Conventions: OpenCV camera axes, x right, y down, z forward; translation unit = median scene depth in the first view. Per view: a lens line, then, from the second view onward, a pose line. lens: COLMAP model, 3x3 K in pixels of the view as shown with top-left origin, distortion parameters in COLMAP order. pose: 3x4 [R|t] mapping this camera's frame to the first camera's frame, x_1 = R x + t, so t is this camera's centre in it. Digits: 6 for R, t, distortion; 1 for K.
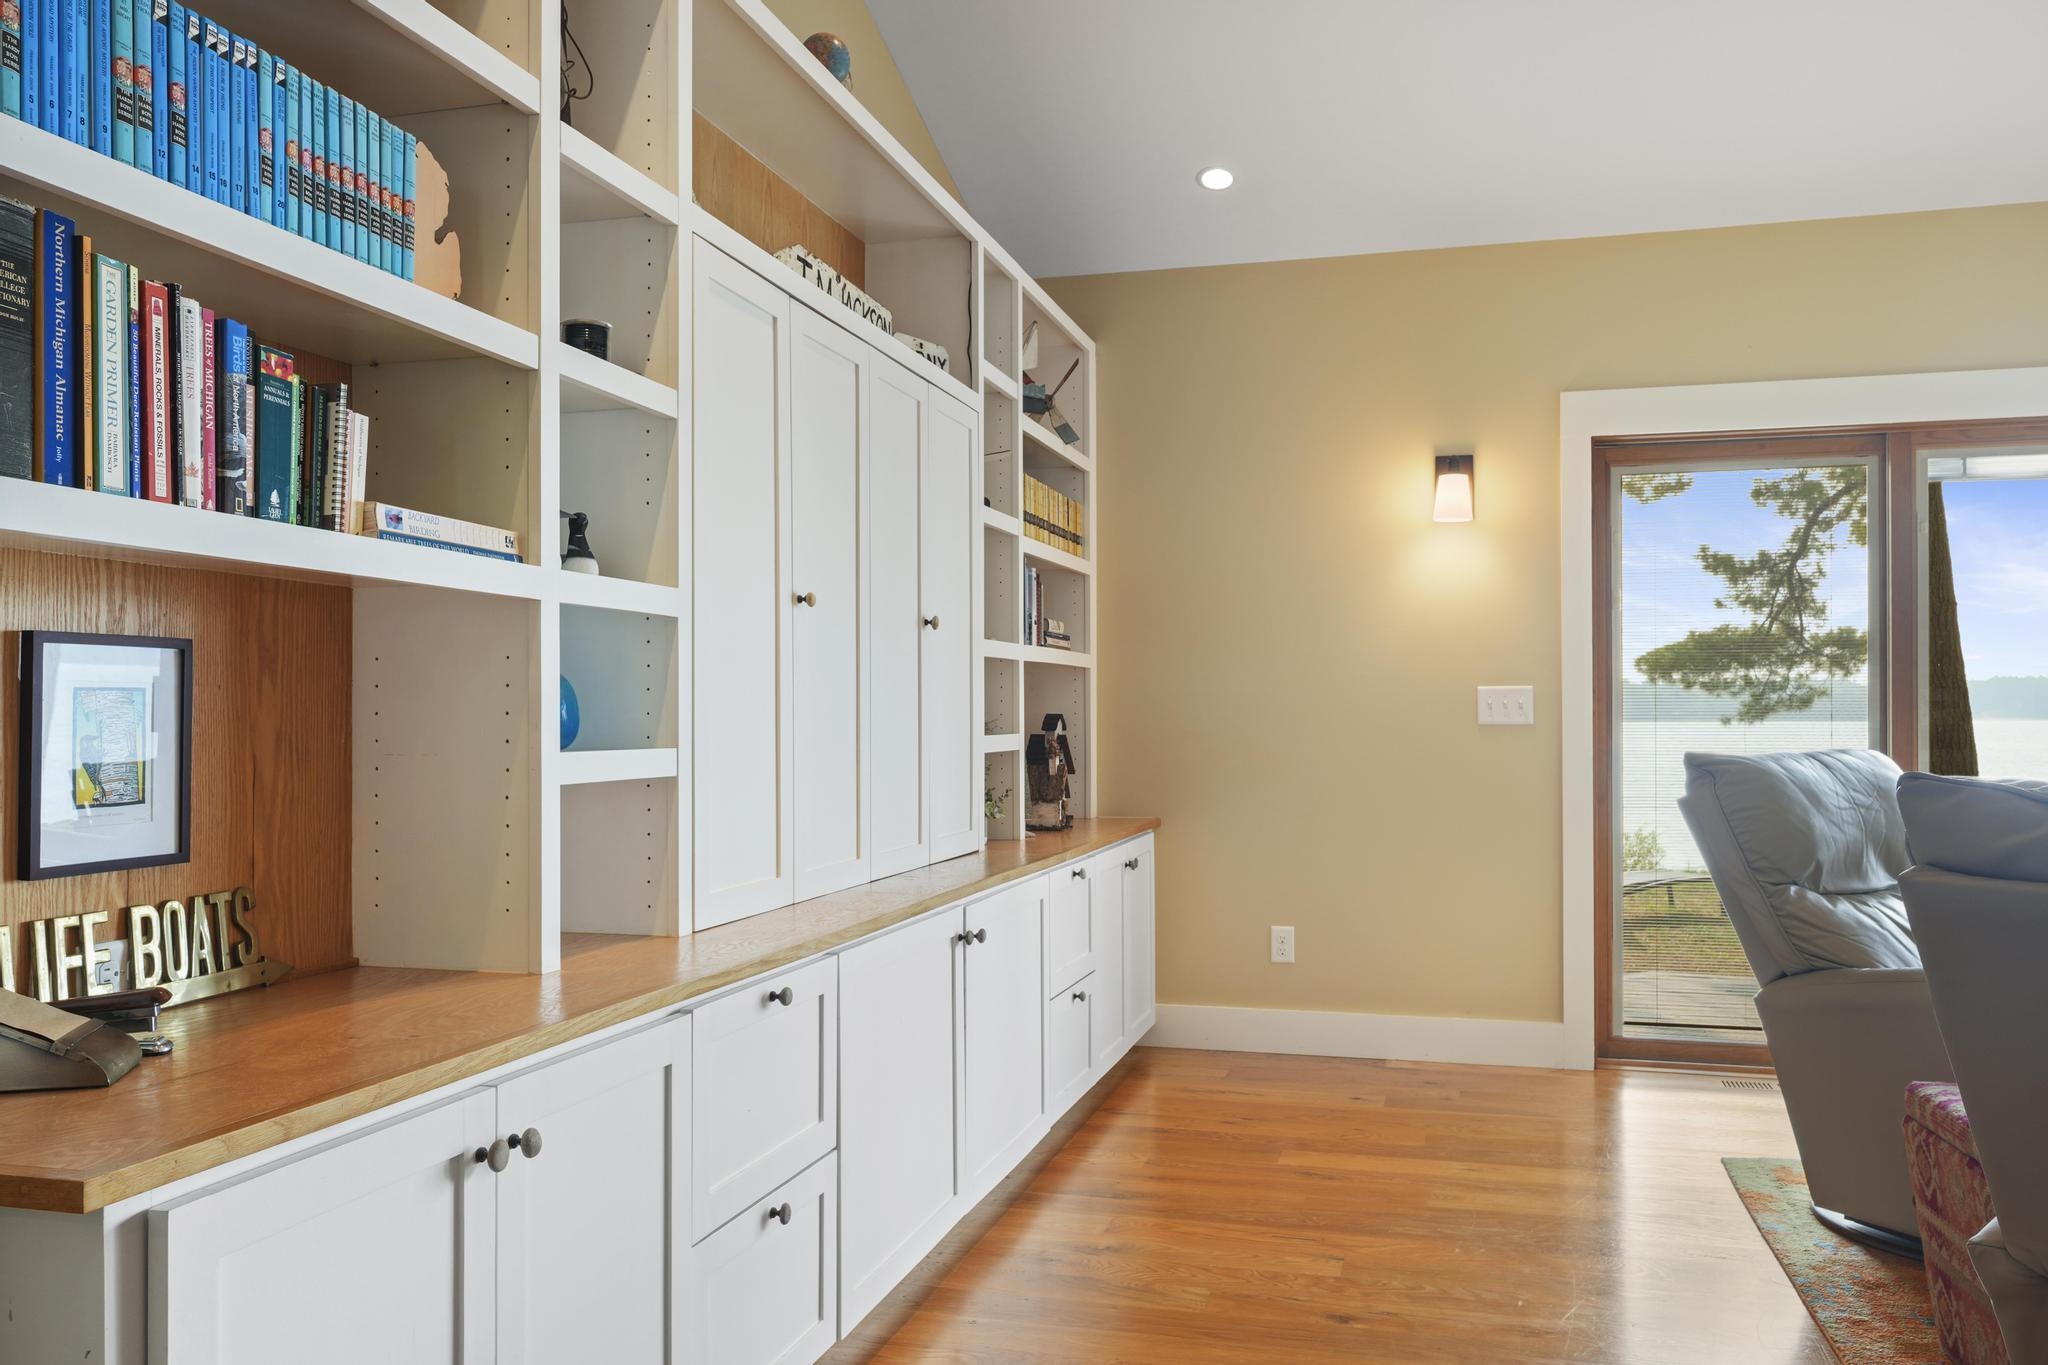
lens RADIAL K [[1564.6, 0, 997.7], [0, 1564.6, 709.2], [0, 0, 1]] dist [-0.005494, -0.006974]
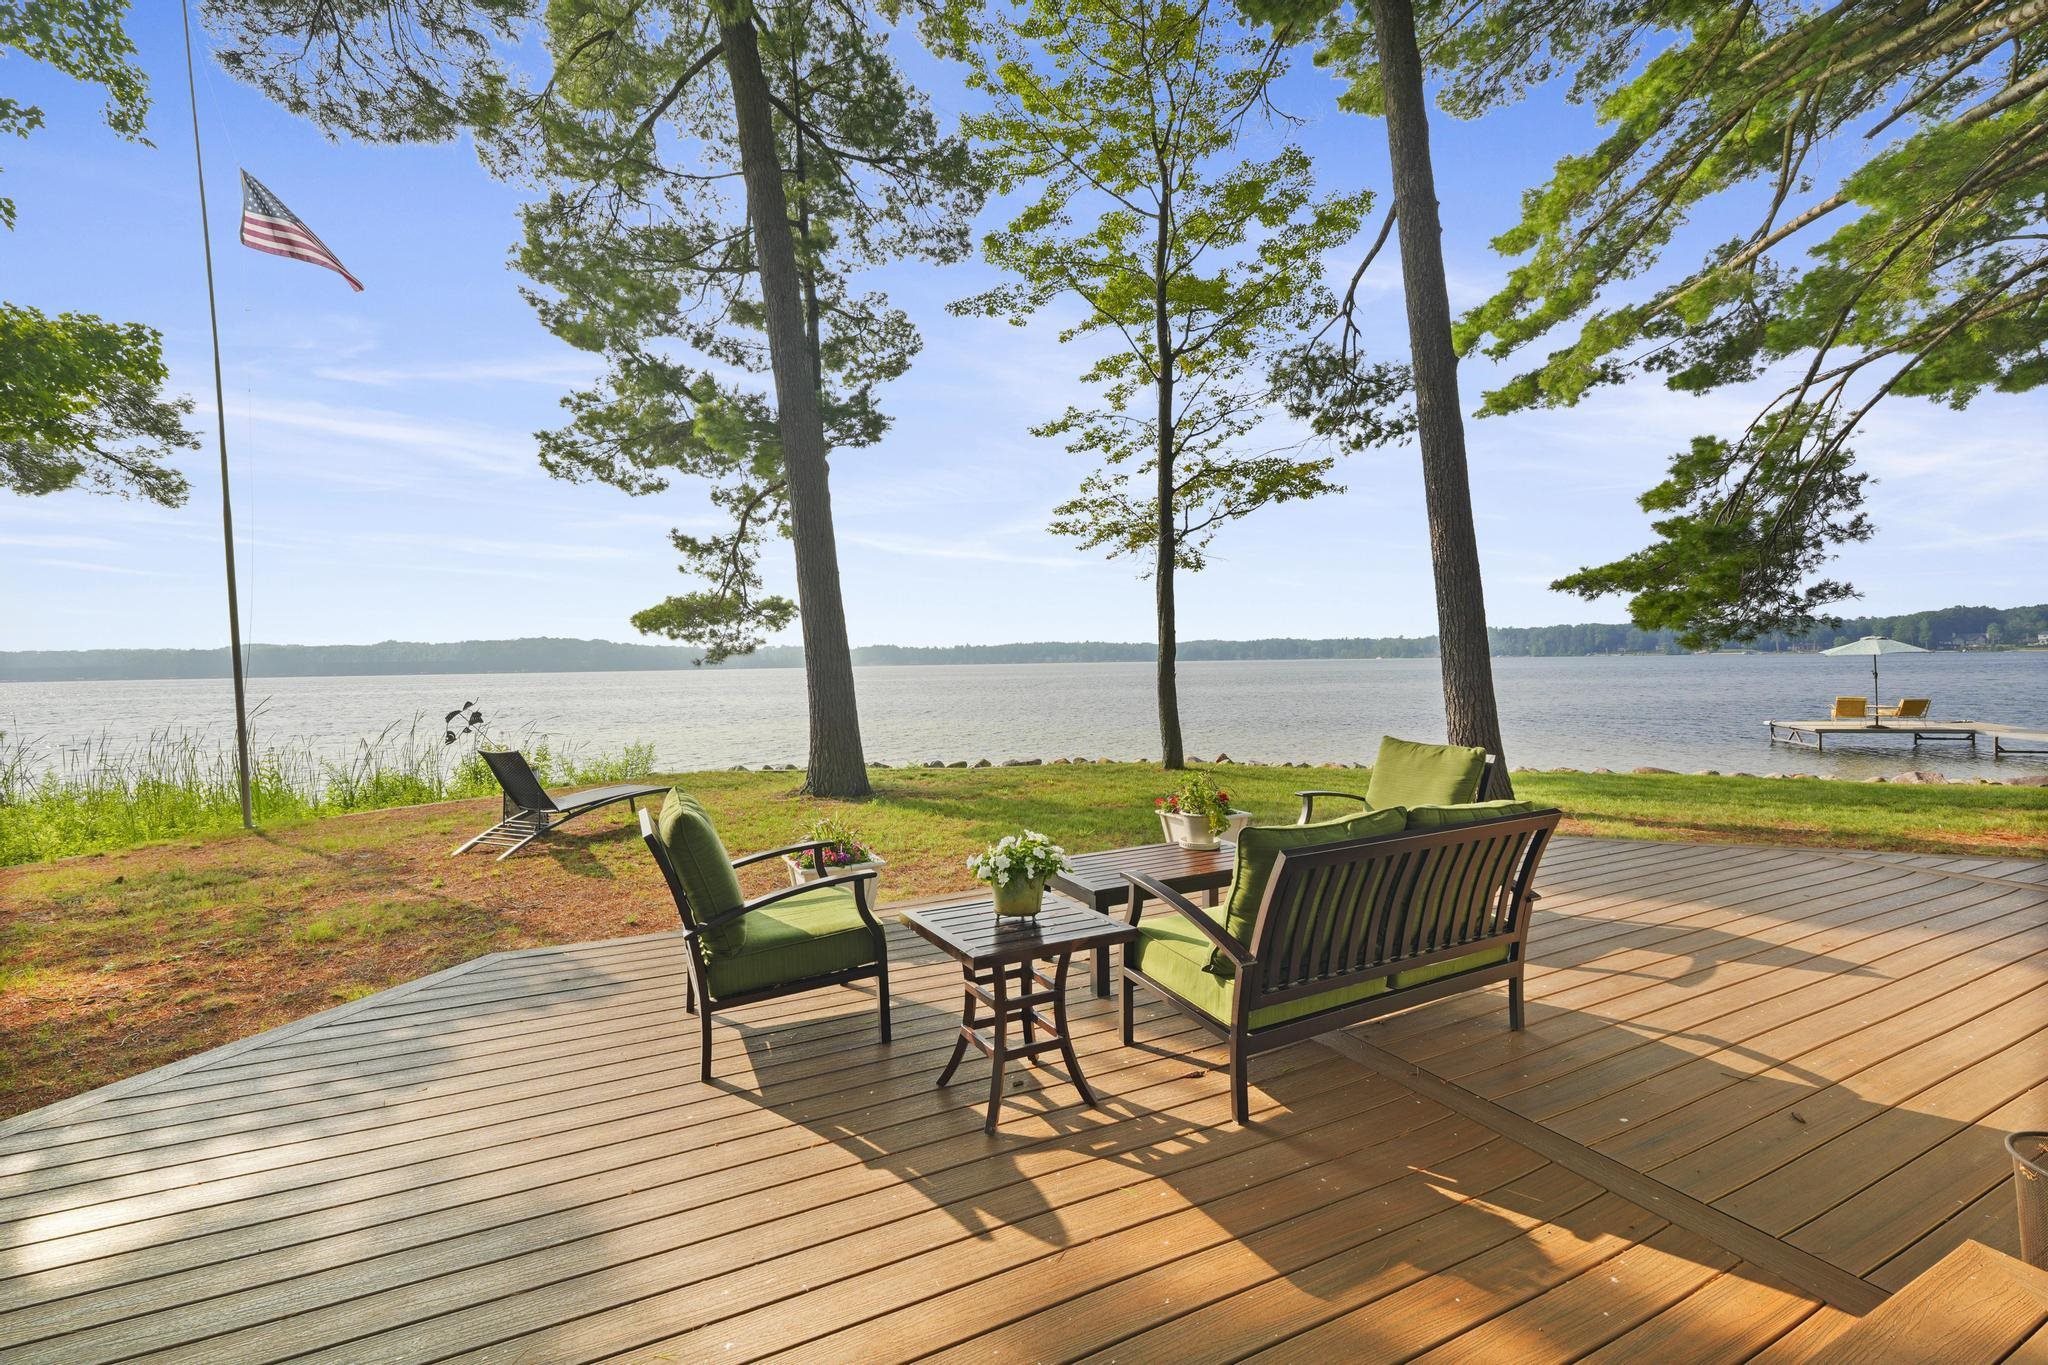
lens RADIAL K [[890.0, 0, 1027.5], [0, 890.0, 668.9], [0, 0, 1]] dist [-0.005020, 0.003596]
pose [[0.735433, -0.015240, 0.677426, 0.156437], [0.009236, 0.999880, 0.012466, 0.006619], [-0.677535, -0.002911, 0.735485, 0.237545]]
